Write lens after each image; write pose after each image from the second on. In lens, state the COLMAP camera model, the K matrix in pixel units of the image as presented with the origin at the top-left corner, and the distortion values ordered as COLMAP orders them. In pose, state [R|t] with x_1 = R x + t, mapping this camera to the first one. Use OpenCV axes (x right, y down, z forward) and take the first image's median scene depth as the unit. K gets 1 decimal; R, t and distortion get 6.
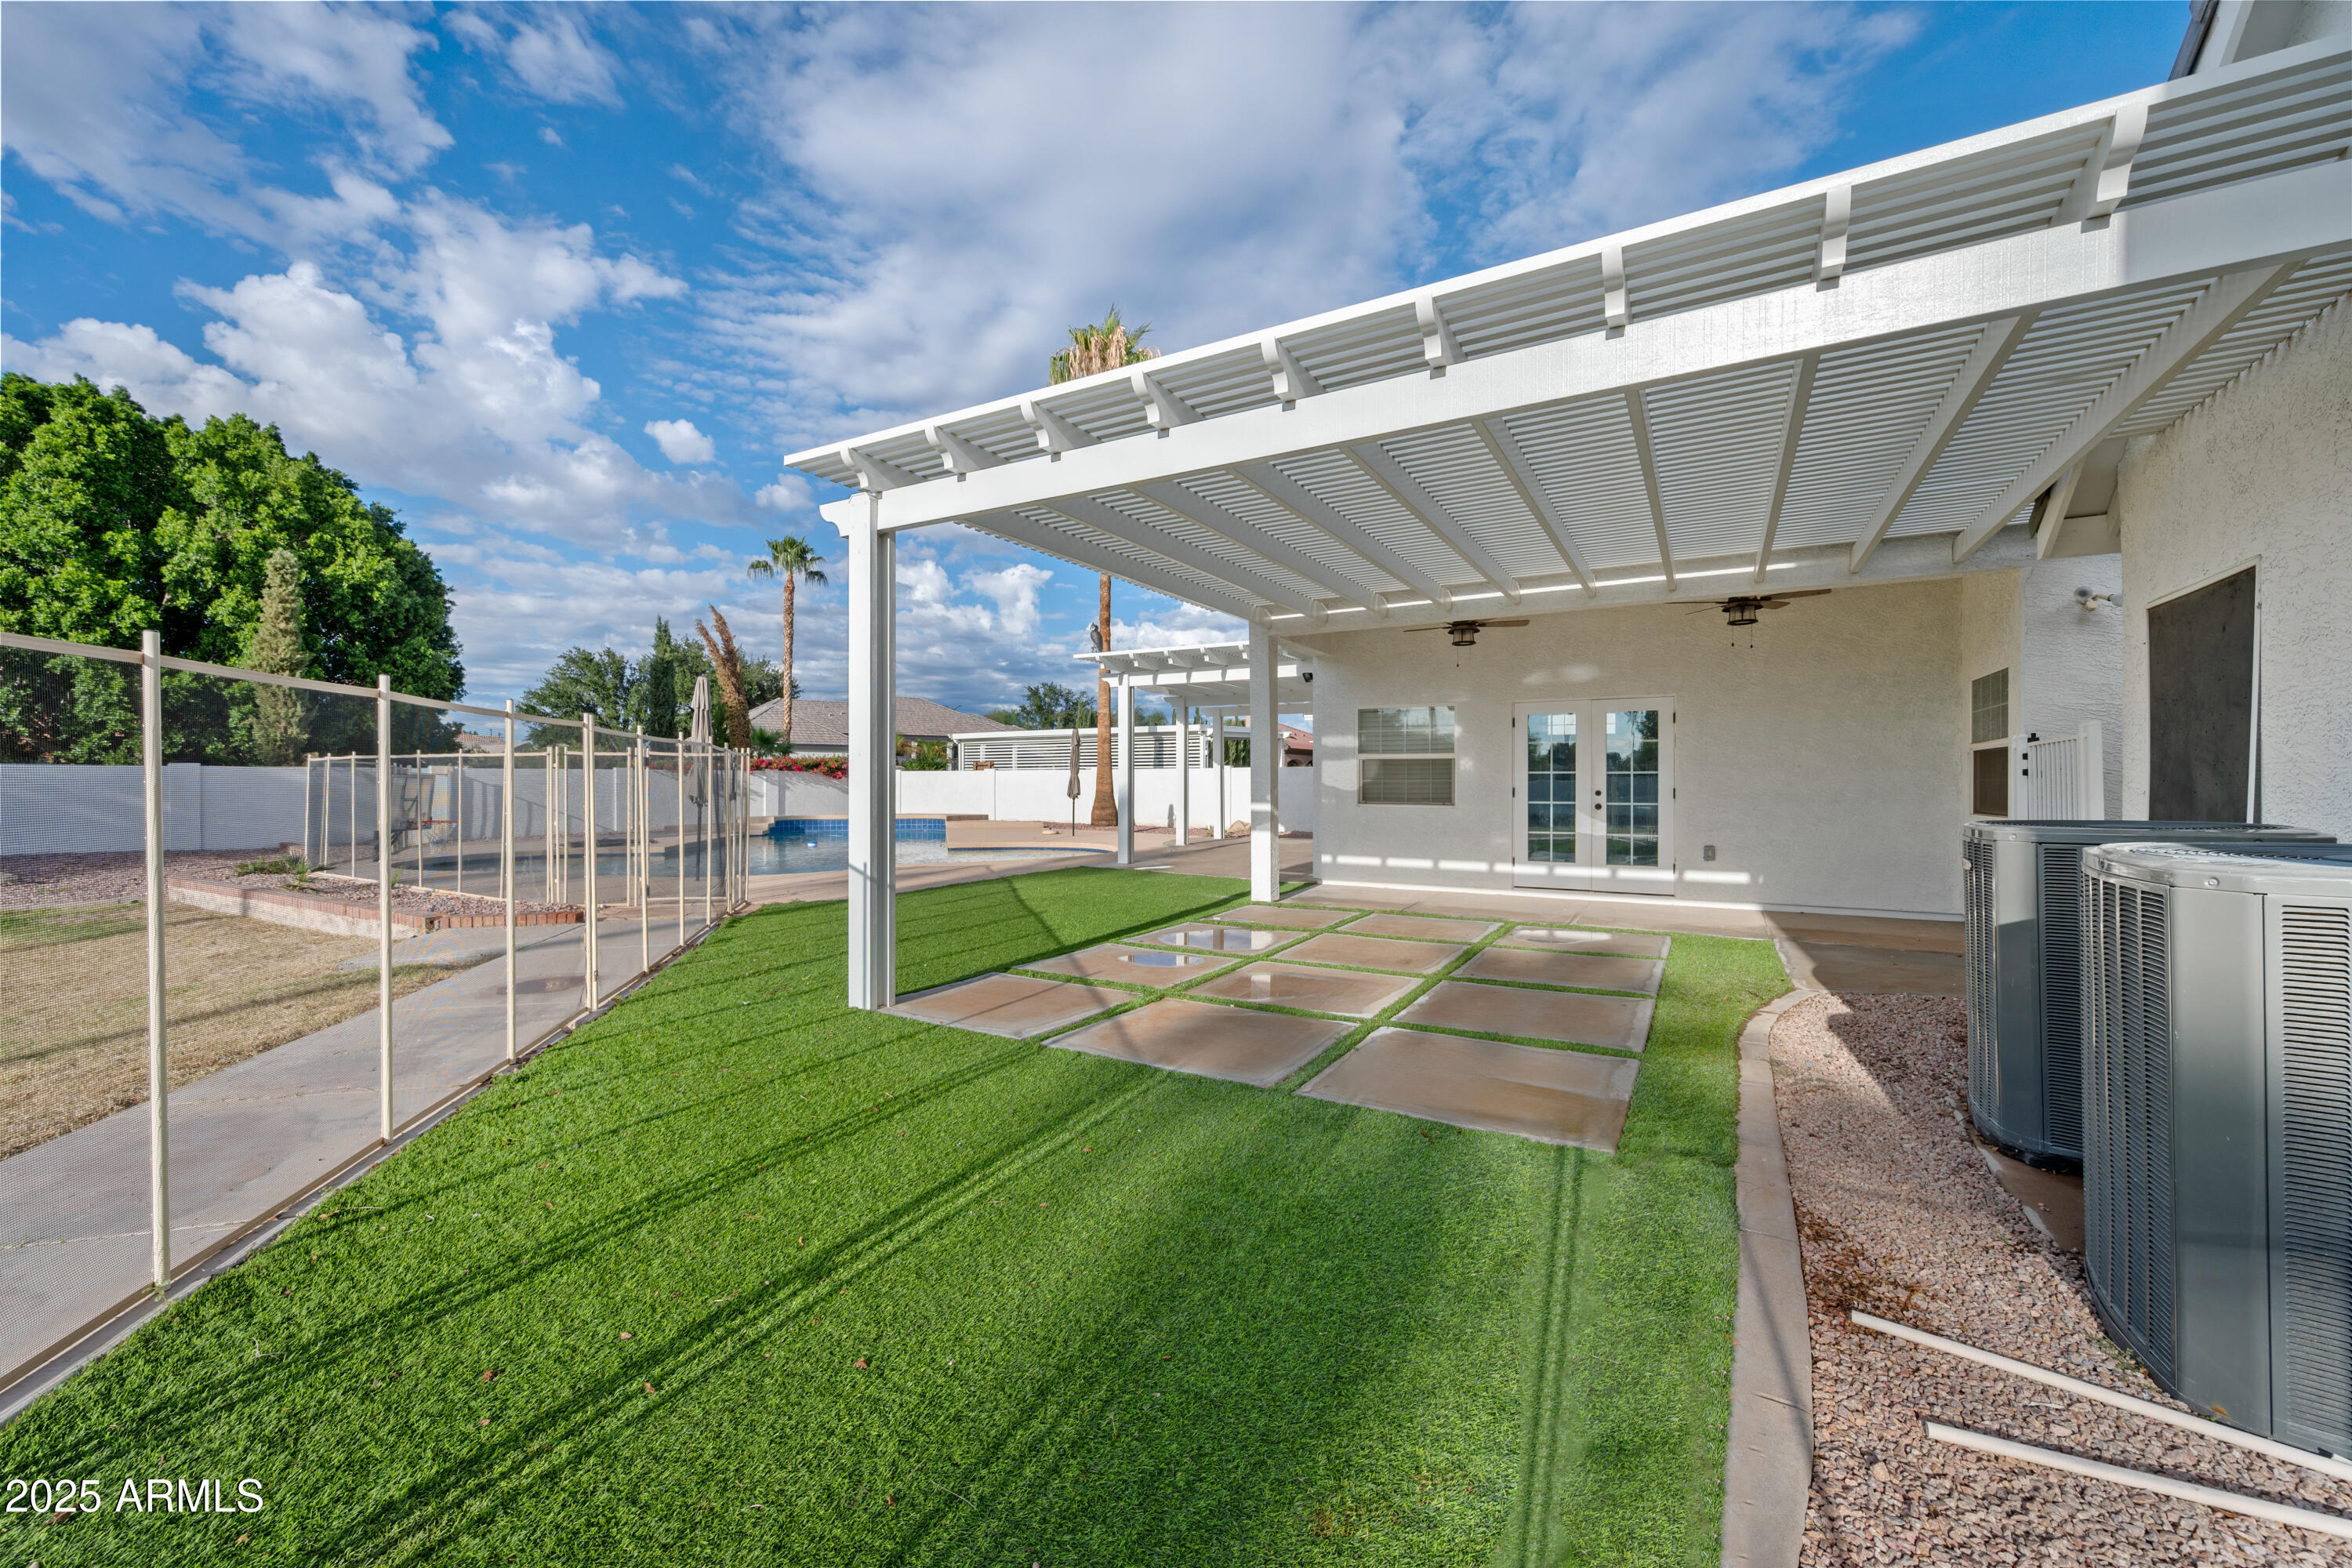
lens RADIAL K [[898.4, 0, 1175.1], [0, 898.4, 777.6], [0, 0, 1]] dist [-0.002620, -0.000097]
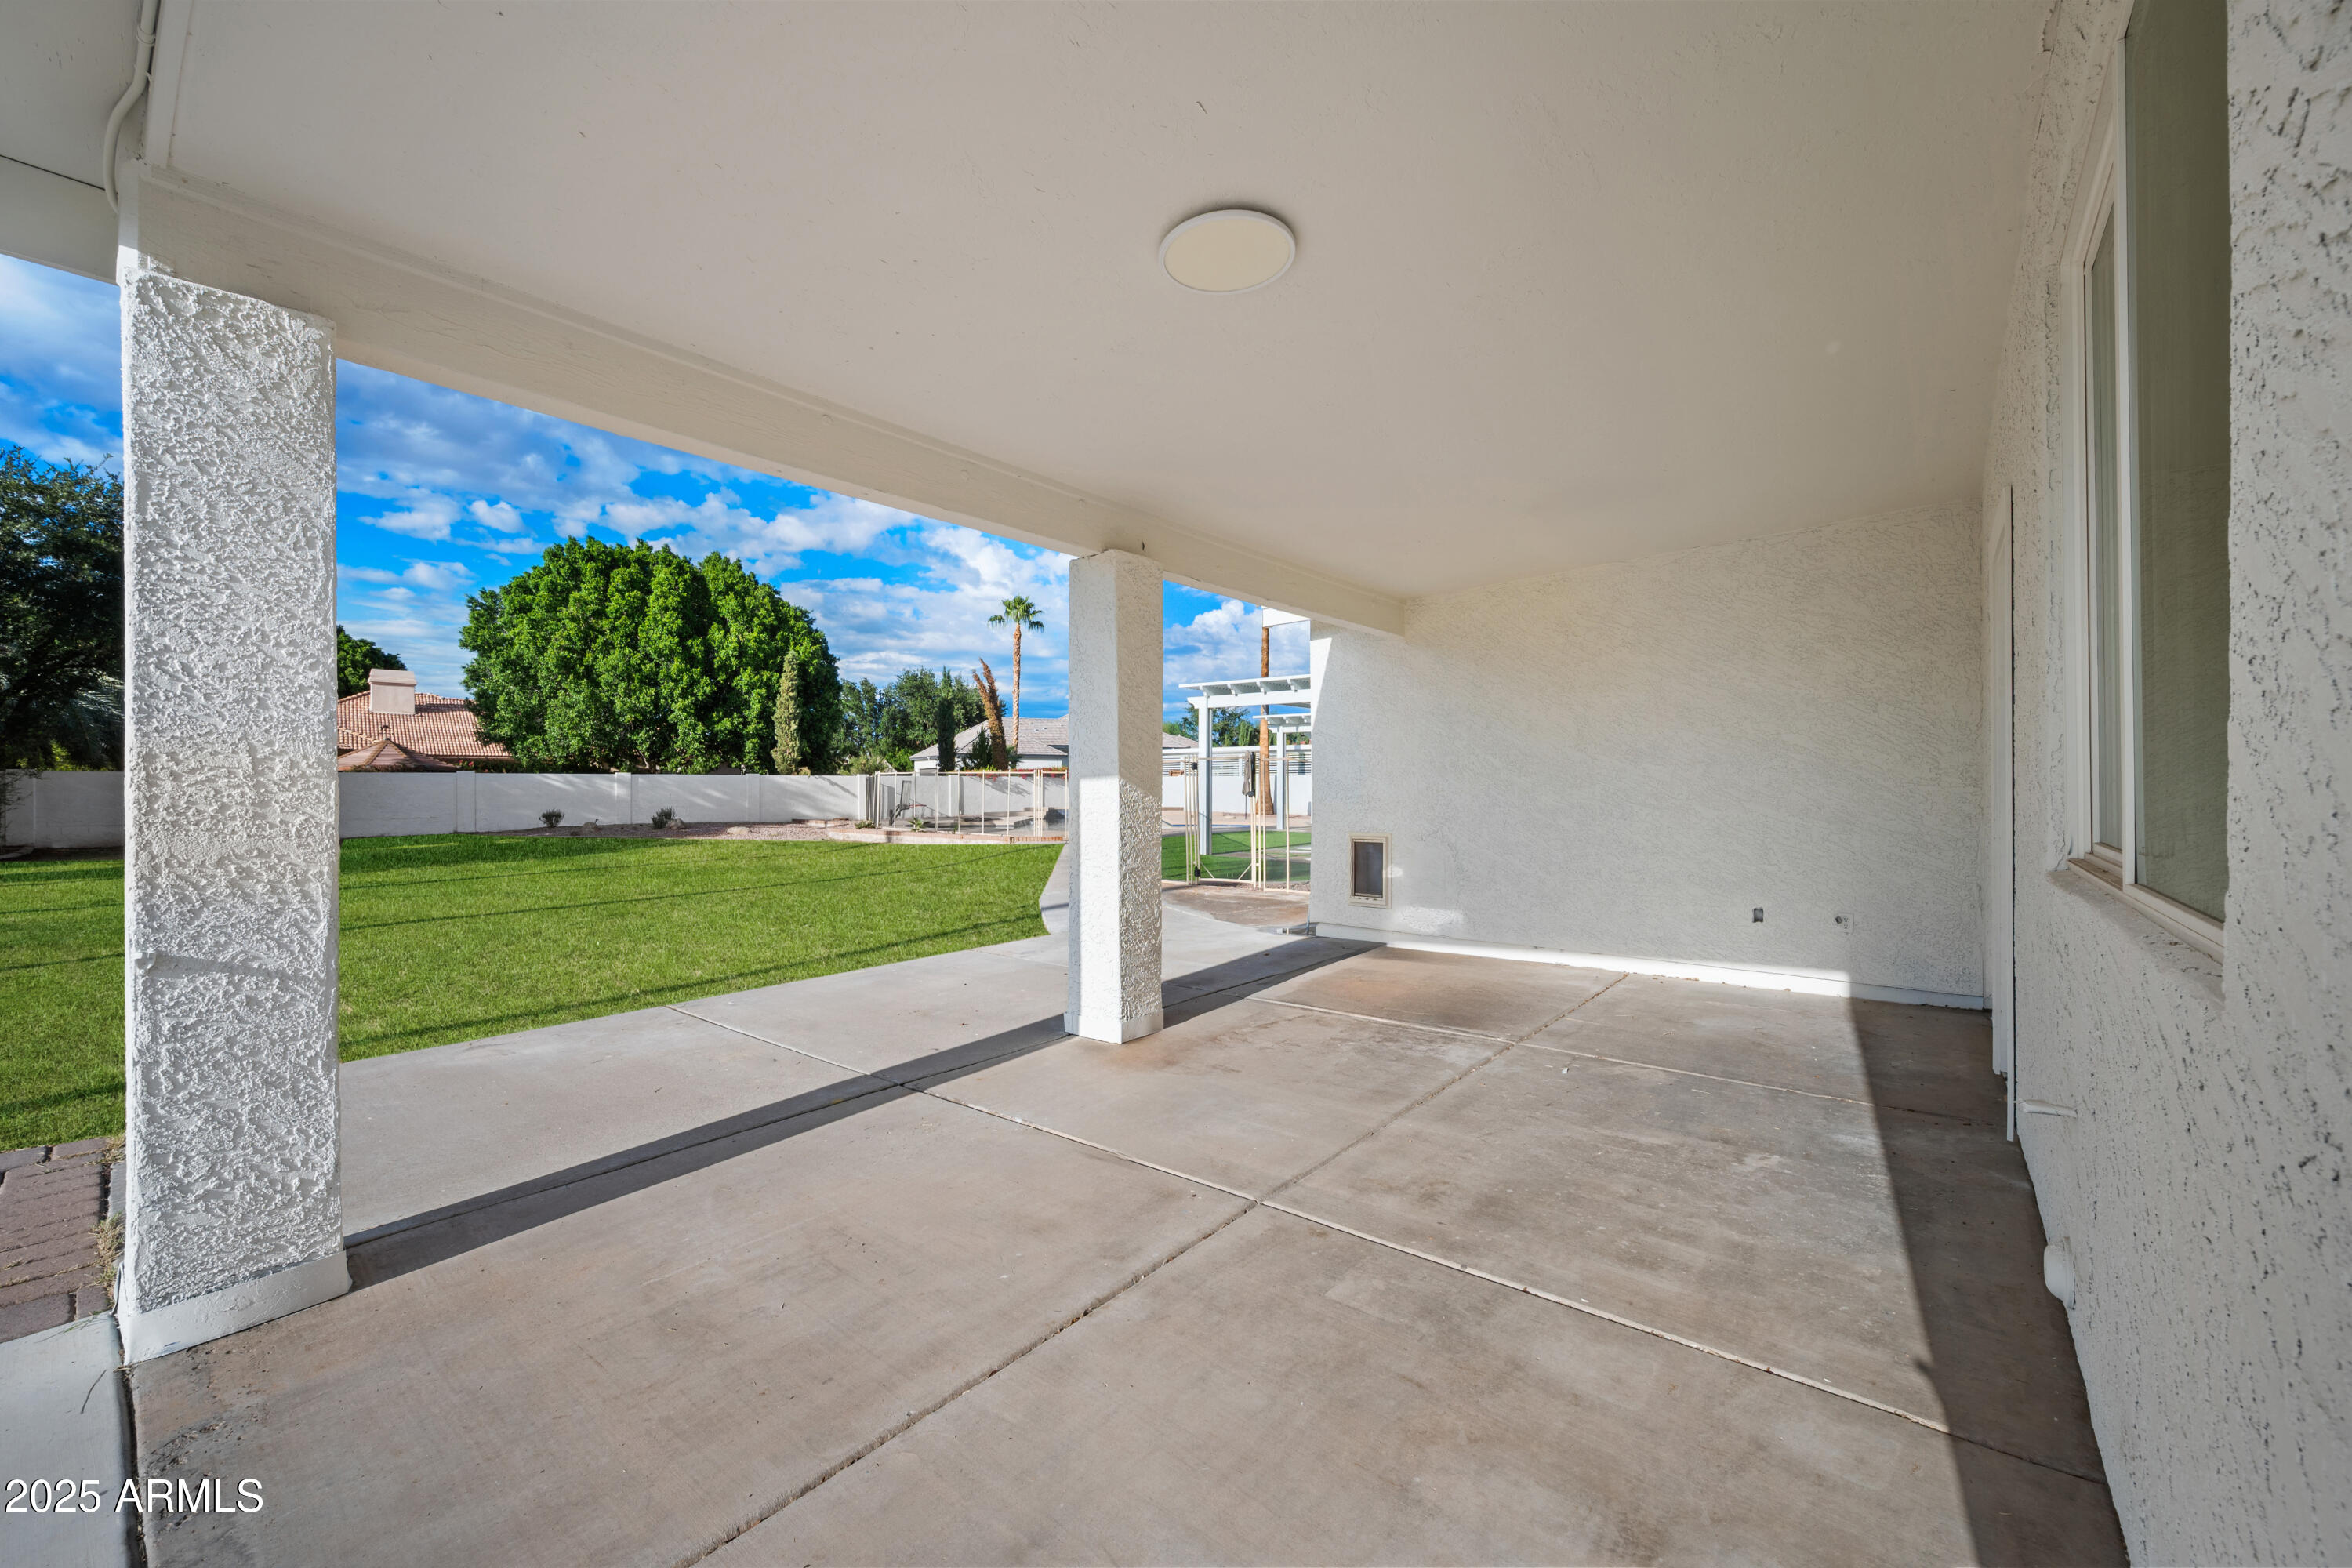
lens RADIAL K [[898.4, 0, 1173.1], [0, 898.4, 779.1], [0, 0, 1]] dist [-0.002620, -0.000097]
pose [[0.986652, 0.001652, -0.162837, 0.013024], [-0.001580, 0.999999, 0.000572, -0.007085], [0.162838, -0.000307, 0.986653, -0.496025]]
